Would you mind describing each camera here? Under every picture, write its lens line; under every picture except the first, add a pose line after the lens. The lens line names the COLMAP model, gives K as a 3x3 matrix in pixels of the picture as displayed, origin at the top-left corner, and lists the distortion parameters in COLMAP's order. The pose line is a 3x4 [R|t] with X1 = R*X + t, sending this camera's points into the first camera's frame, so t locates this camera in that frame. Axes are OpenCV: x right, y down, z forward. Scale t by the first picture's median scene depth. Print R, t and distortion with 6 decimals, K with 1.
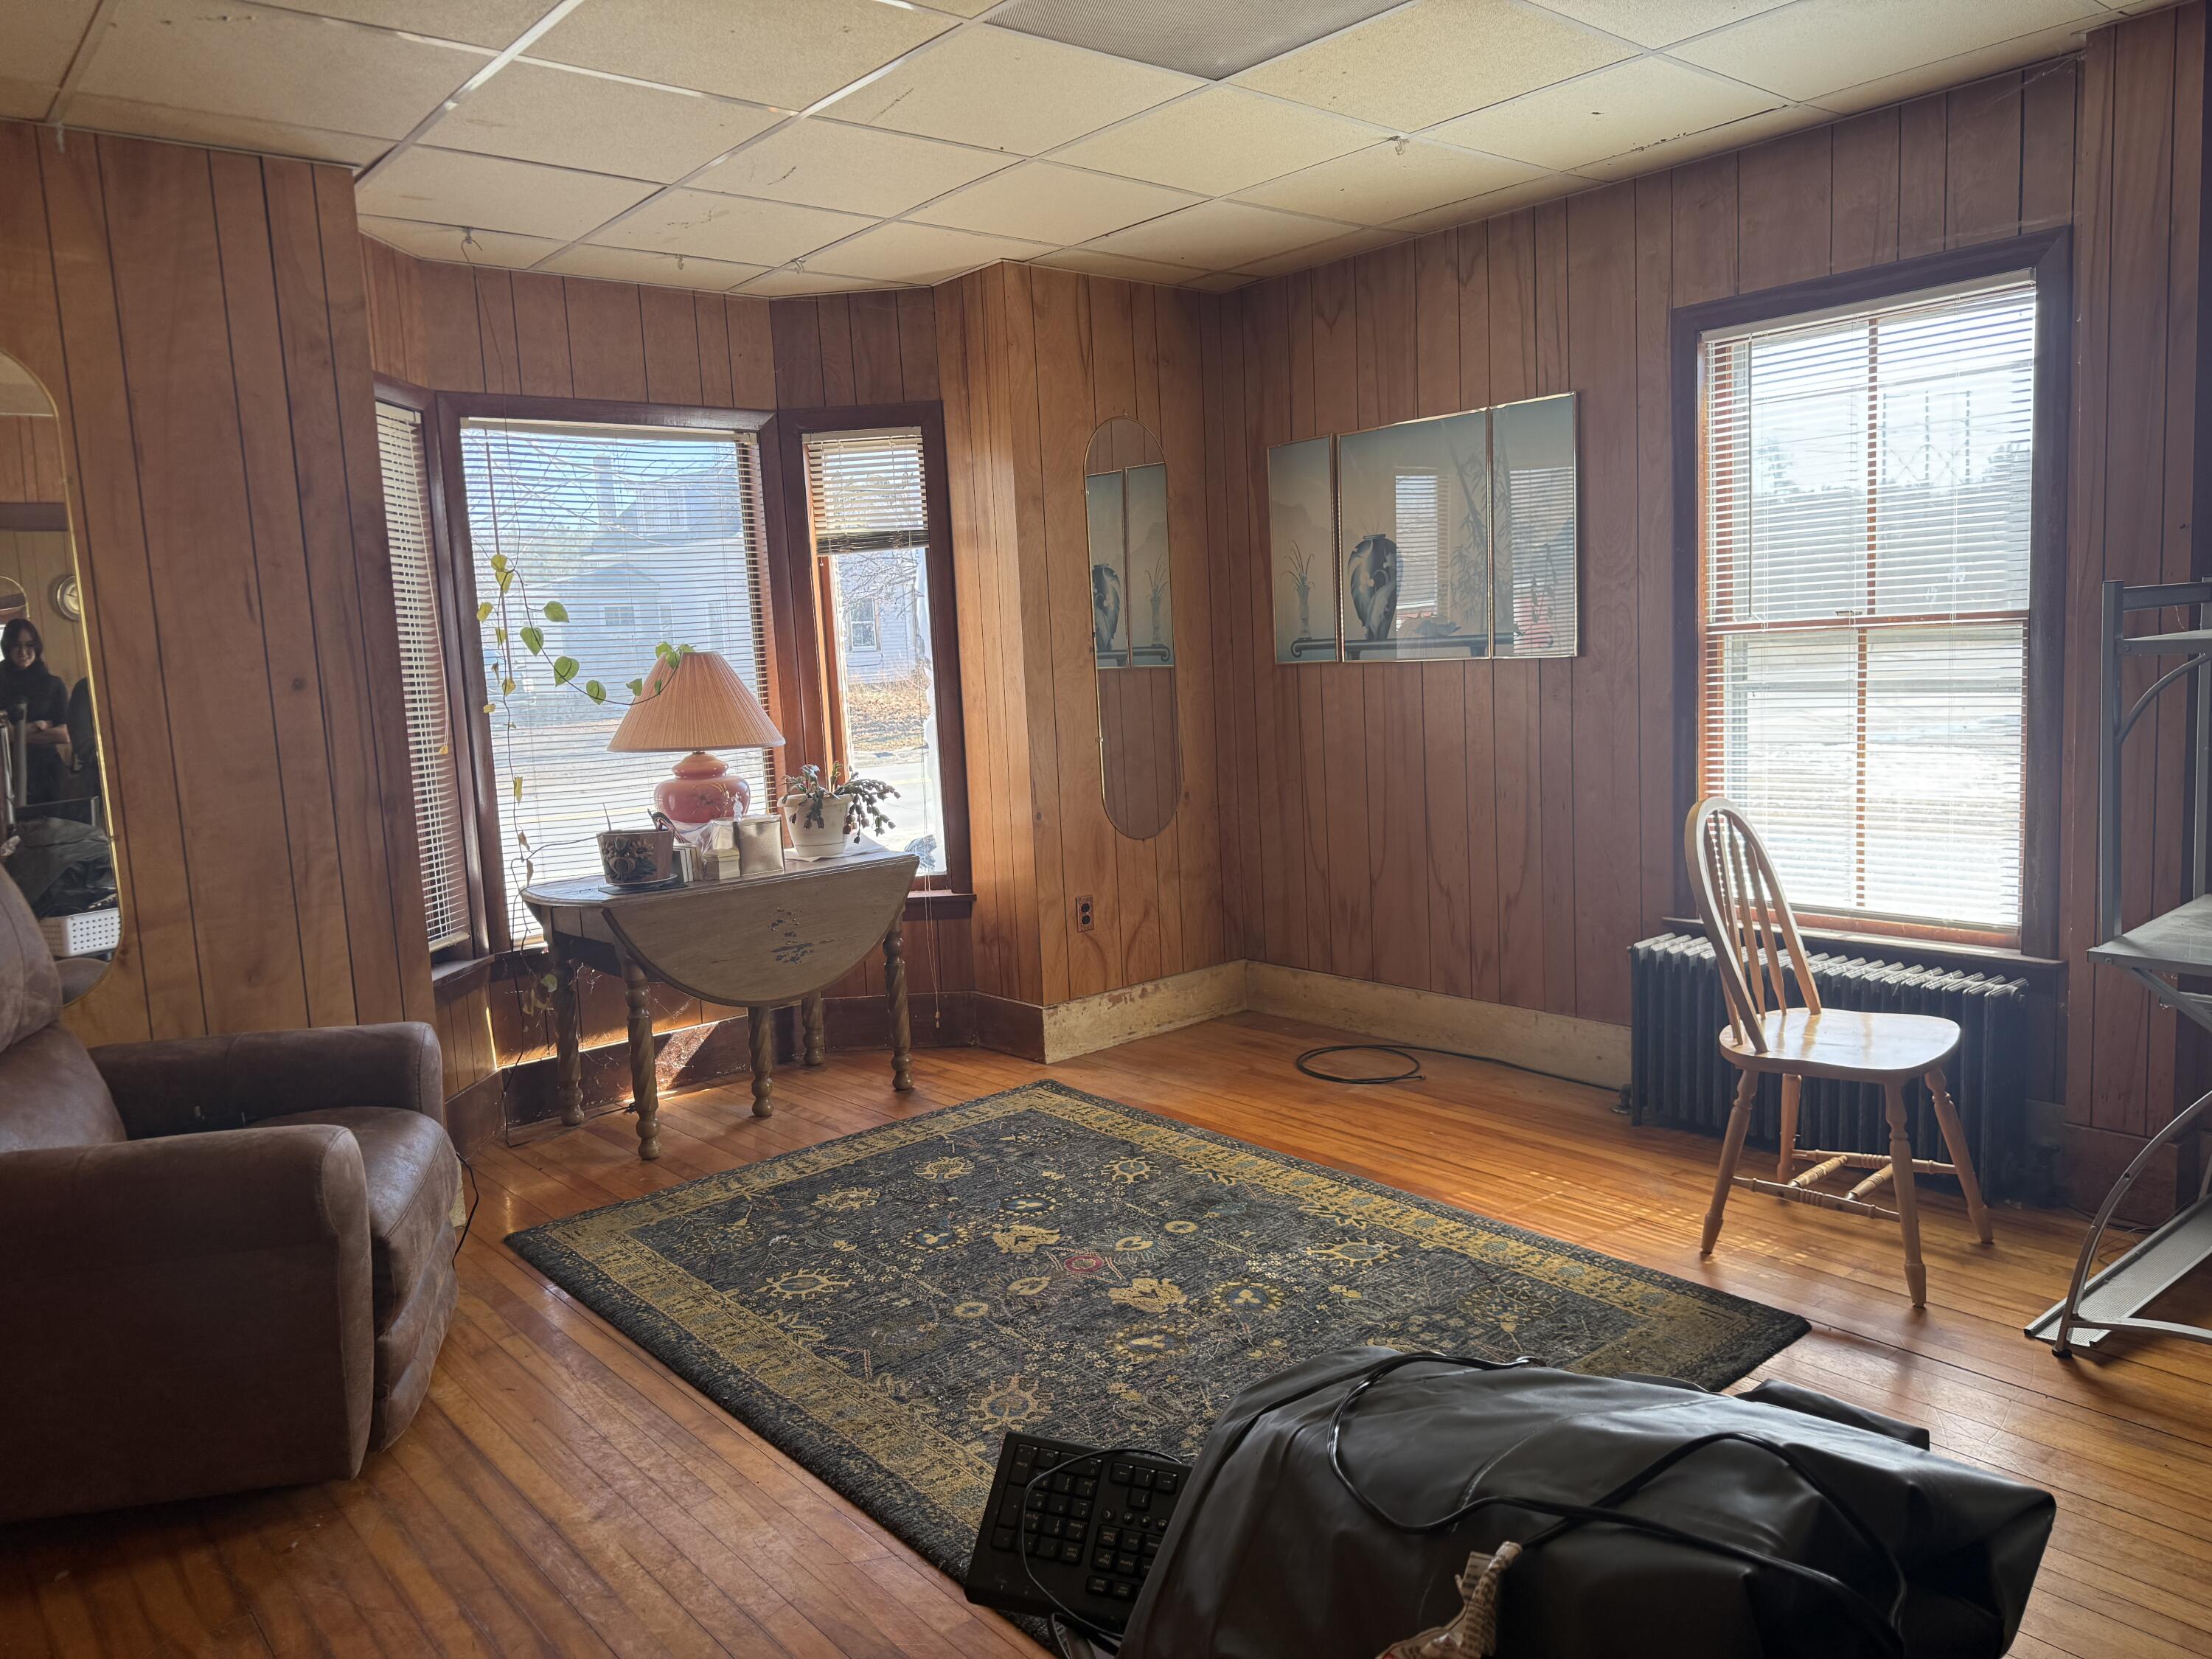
lens RADIAL K [[1538.5, 0, 1106.0], [0, 1538.5, 829.5], [0, 0, 1]] dist [0.109716, -0.155916]
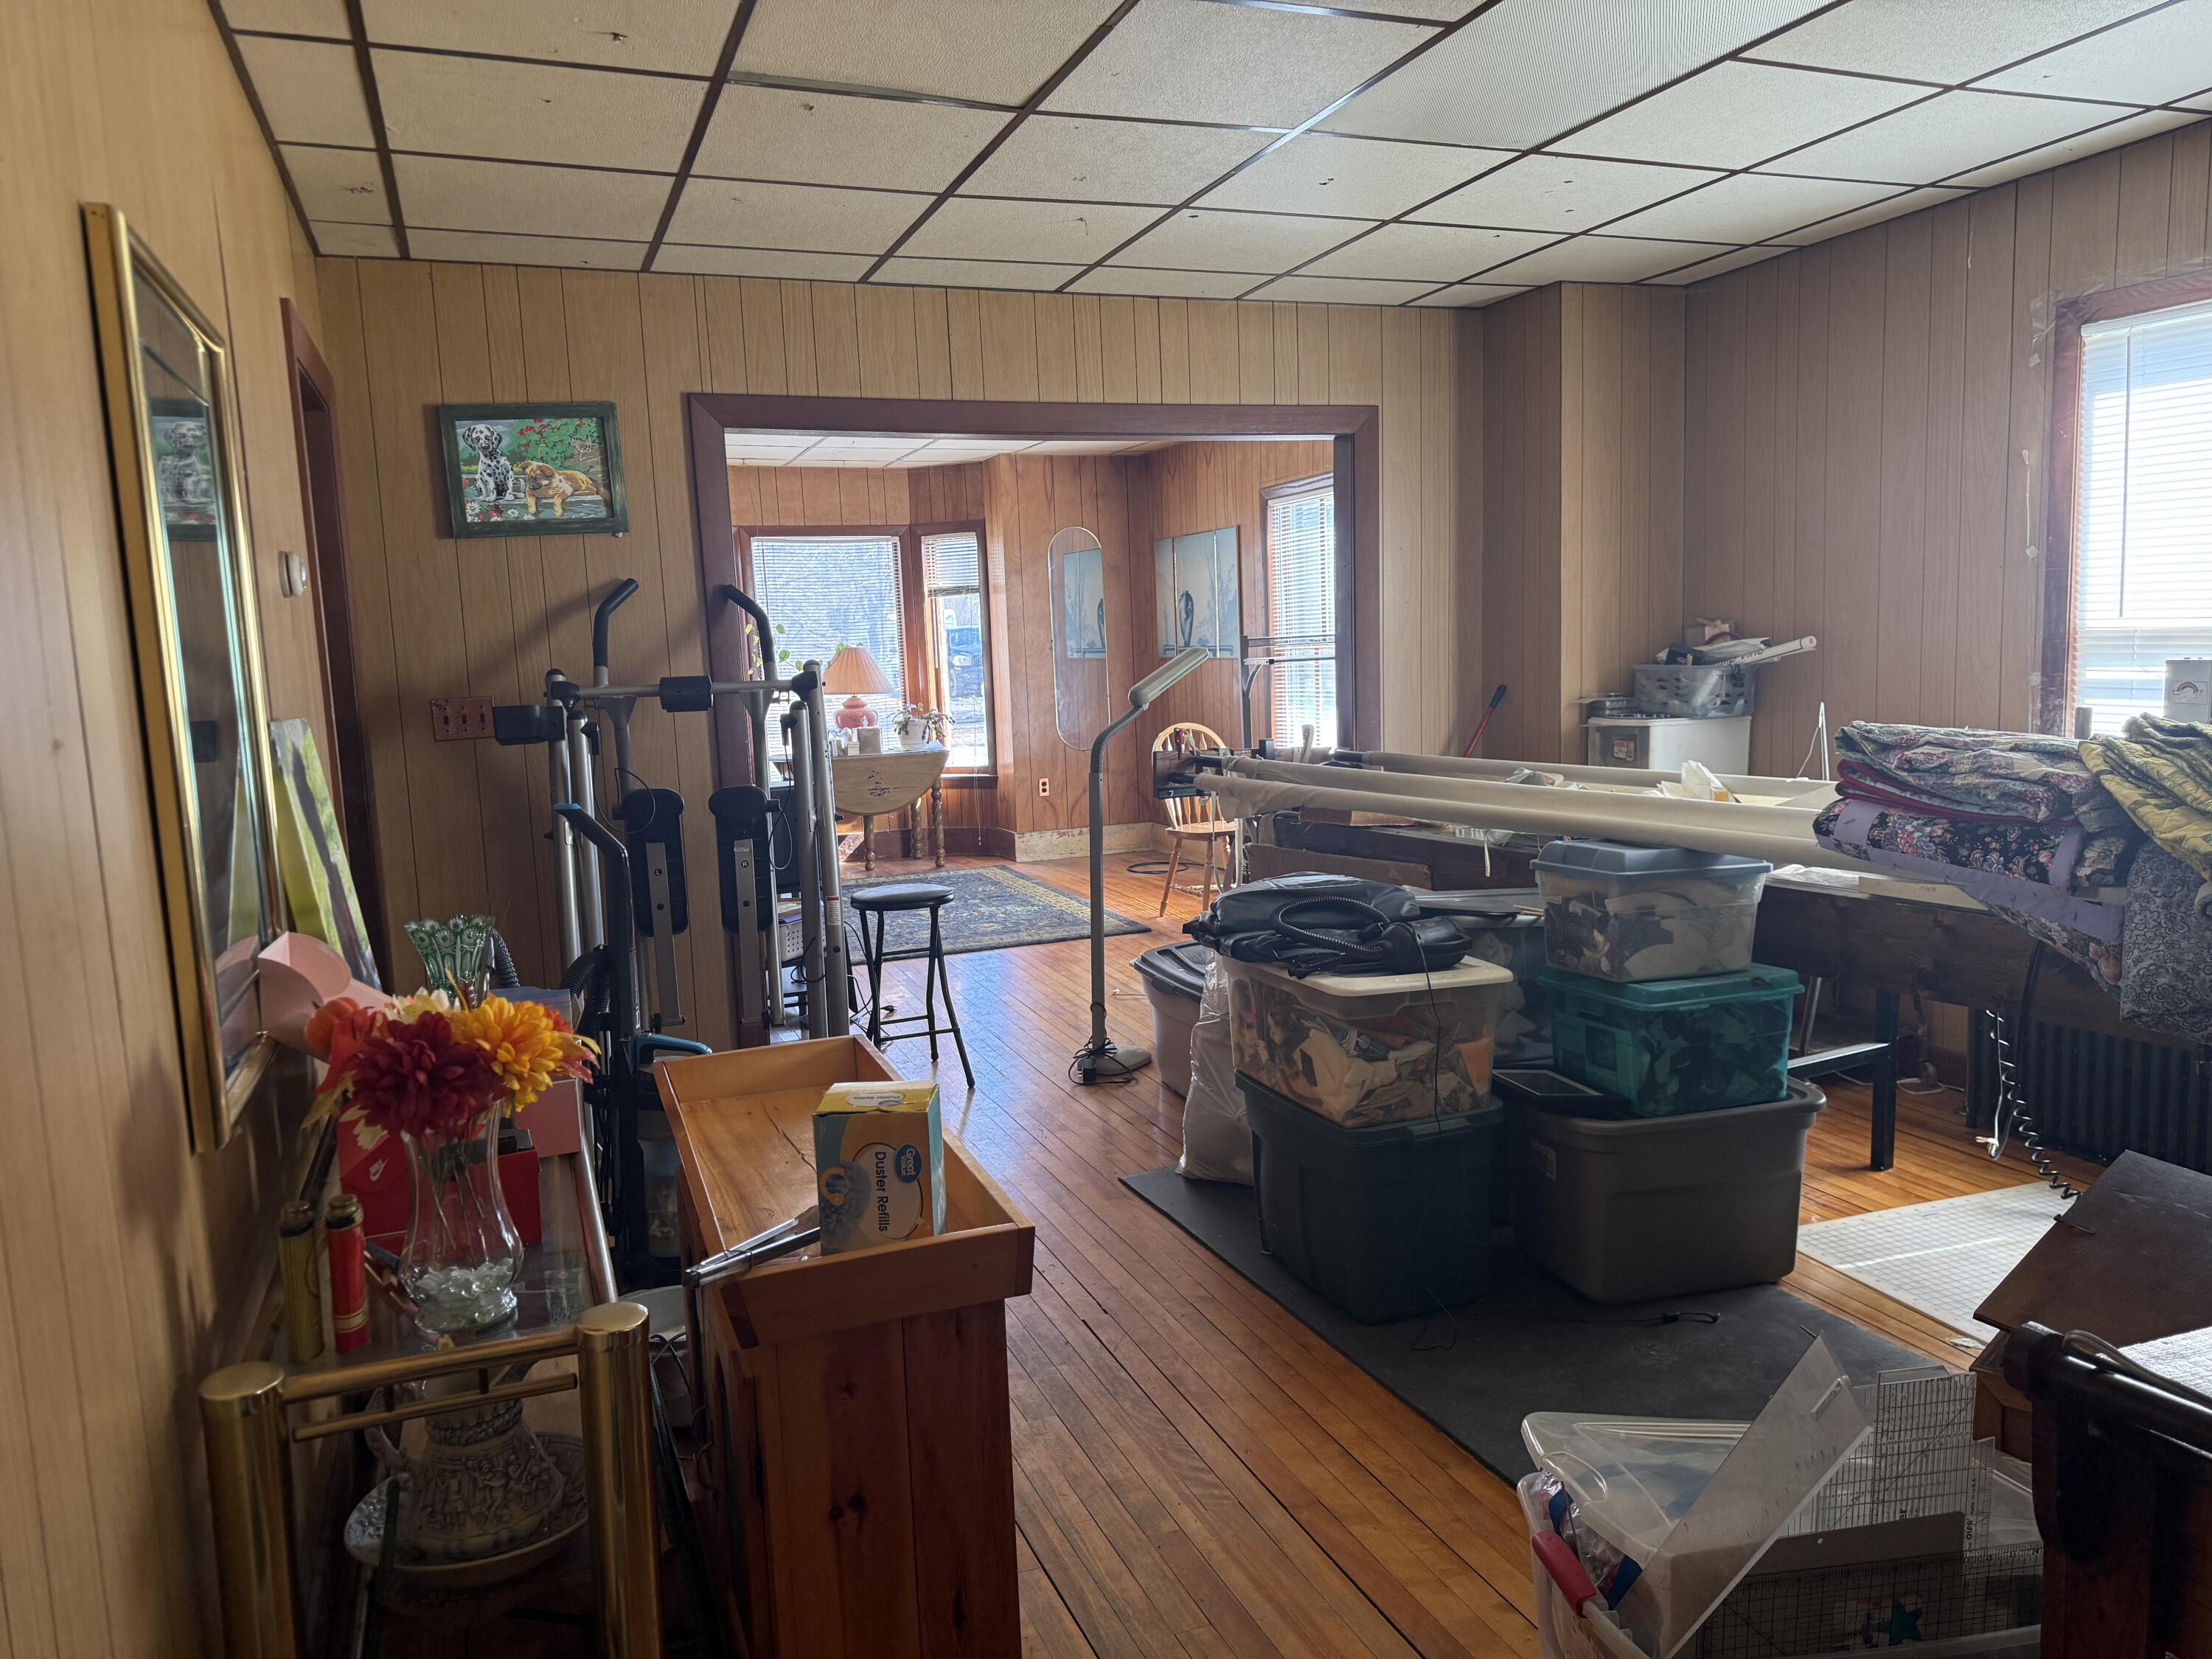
lens RADIAL K [[1546.8, 0, 1130.3], [0, 1546.8, 851.8], [0, 0, 1]] dist [0.090570, -0.106485]
pose [[0.948850, 0.058501, -0.310261, 0.826000], [-0.049967, 0.998124, 0.035390, 0.073745], [0.311749, -0.018077, 0.949993, -0.952645]]
